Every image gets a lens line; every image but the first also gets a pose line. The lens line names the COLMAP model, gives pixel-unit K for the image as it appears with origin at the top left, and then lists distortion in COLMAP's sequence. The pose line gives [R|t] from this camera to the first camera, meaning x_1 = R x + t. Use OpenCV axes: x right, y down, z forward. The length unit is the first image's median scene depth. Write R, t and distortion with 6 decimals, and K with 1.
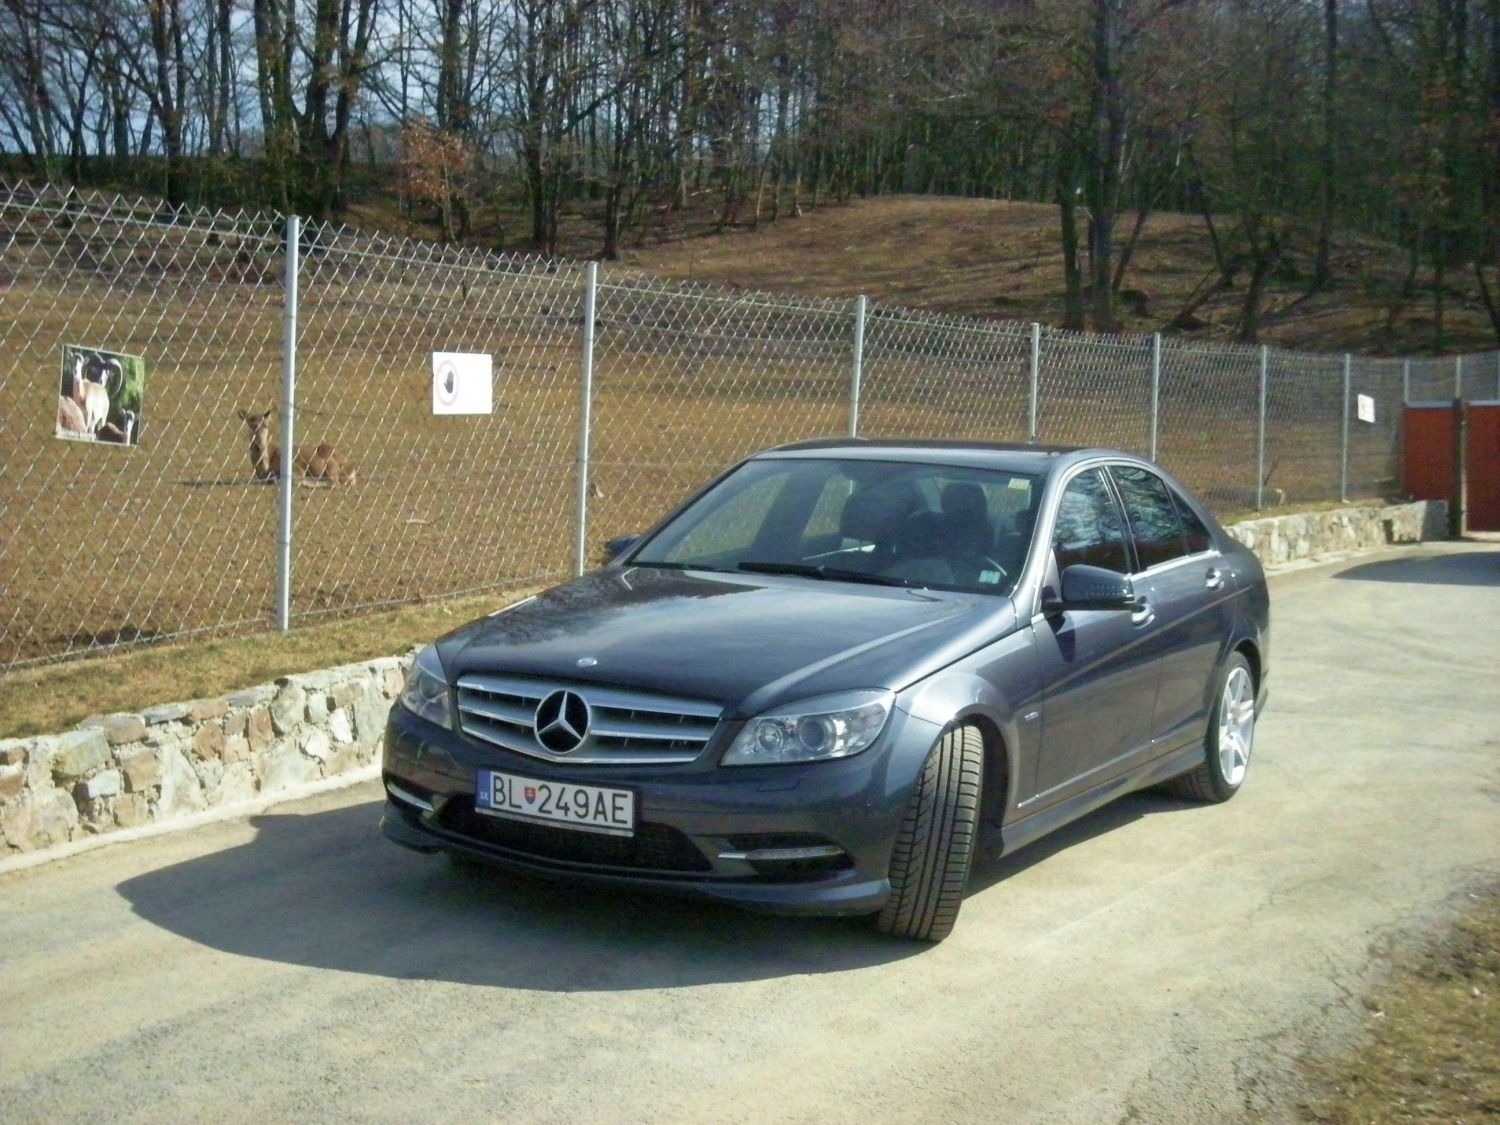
lens RADIAL K [[2075.9, 0, 750.0], [0, 2075.9, 562.5], [0, 0, 1]] dist [-0.120970, 0.066316]
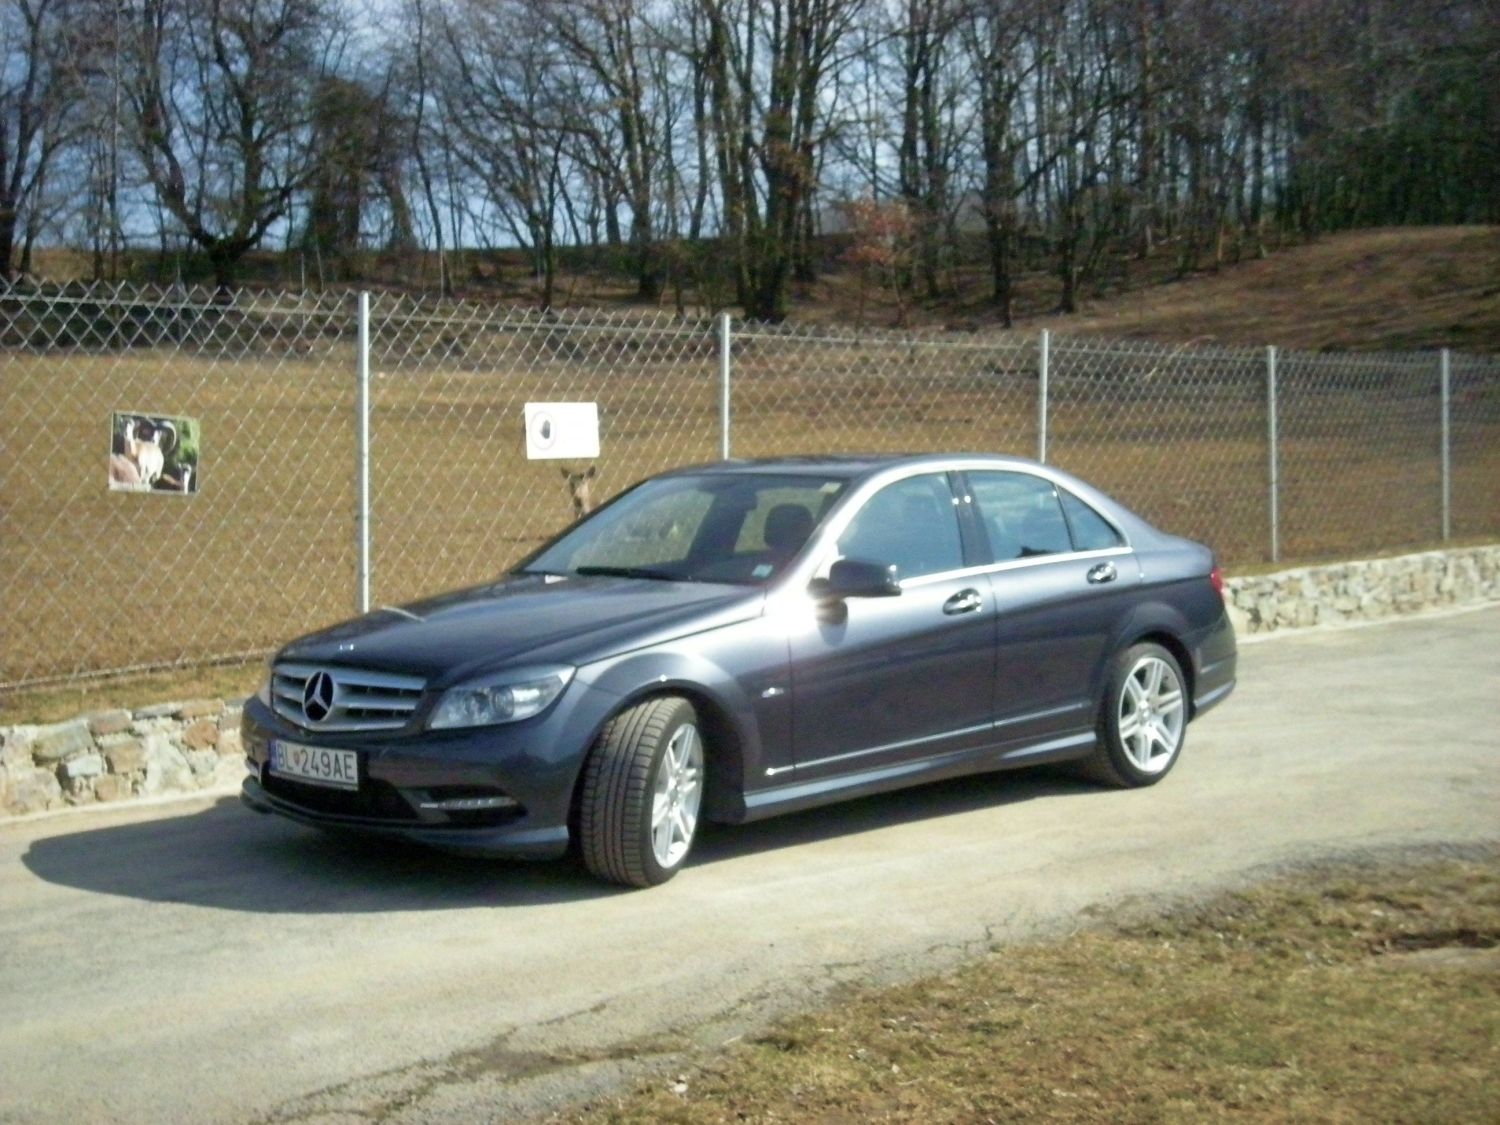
lens RADIAL K [[2075.9, 0, 750.0], [0, 2075.9, 562.5], [0, 0, 1]] dist [-0.120970, 0.066316]
pose [[0.962451, -0.035909, -0.269068, 0.372963], [0.027960, 0.999054, -0.033319, 0.035883], [0.270010, 0.024545, 0.962545, -0.069431]]
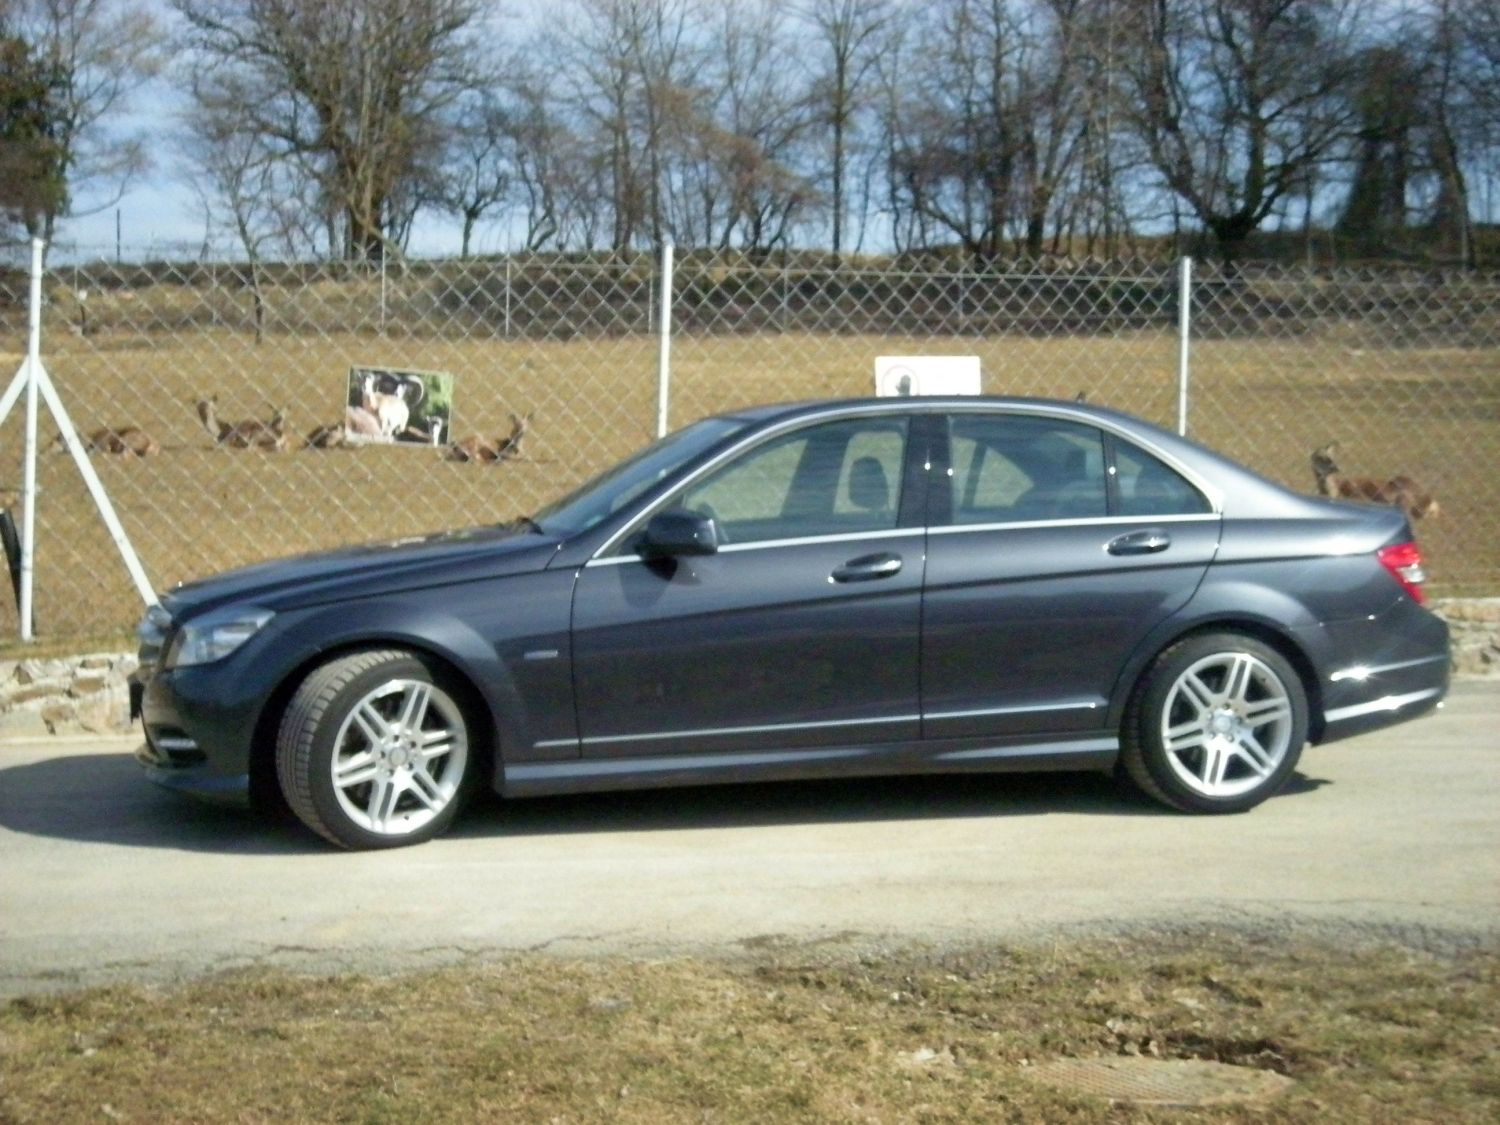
lens RADIAL K [[2075.9, 0, 750.0], [0, 2075.9, 562.5], [0, 0, 1]] dist [-0.120970, 0.066316]
pose [[0.671657, -0.005582, -0.740841, 0.824426], [-0.023902, 0.999288, -0.029199, 0.049117], [0.740477, 0.037319, 0.671045, 0.350586]]
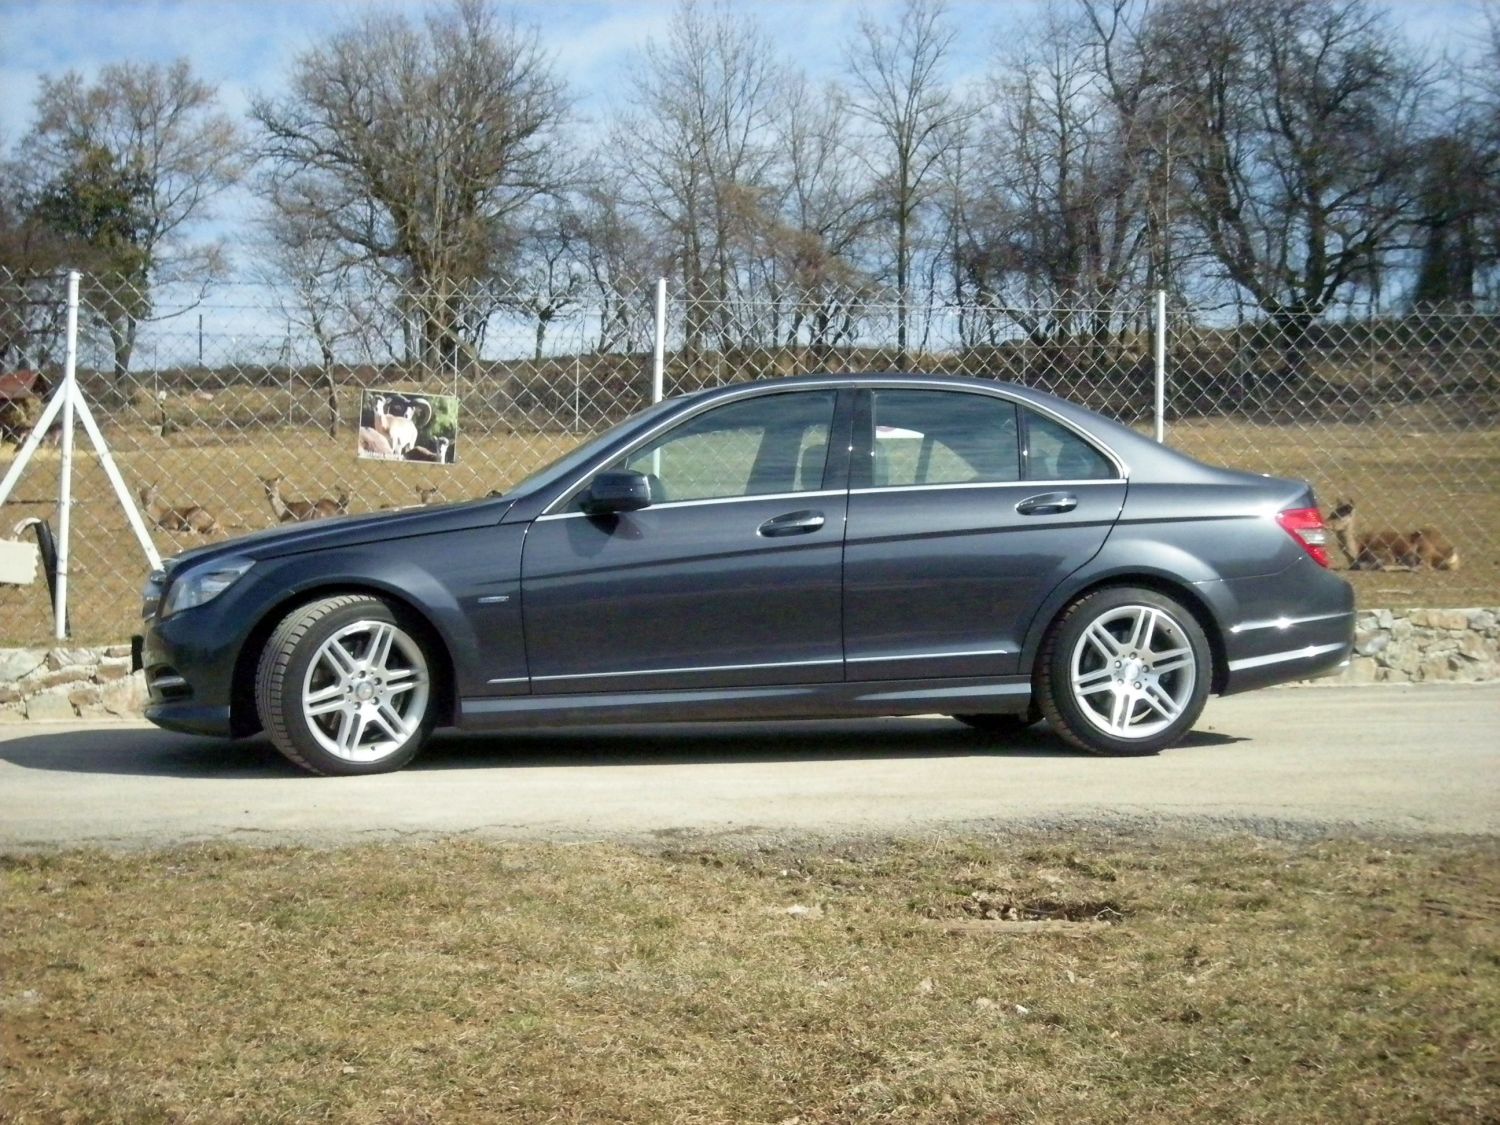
lens RADIAL K [[2087.0, 0, 750.0], [0, 2087.0, 562.5], [0, 0, 1]] dist [-0.120473, 0.065485]
pose [[0.639317, -0.050941, -0.767254, 0.941478], [-0.019401, 0.996417, -0.082321, 0.124913], [0.768699, 0.067515, 0.636038, 0.345063]]
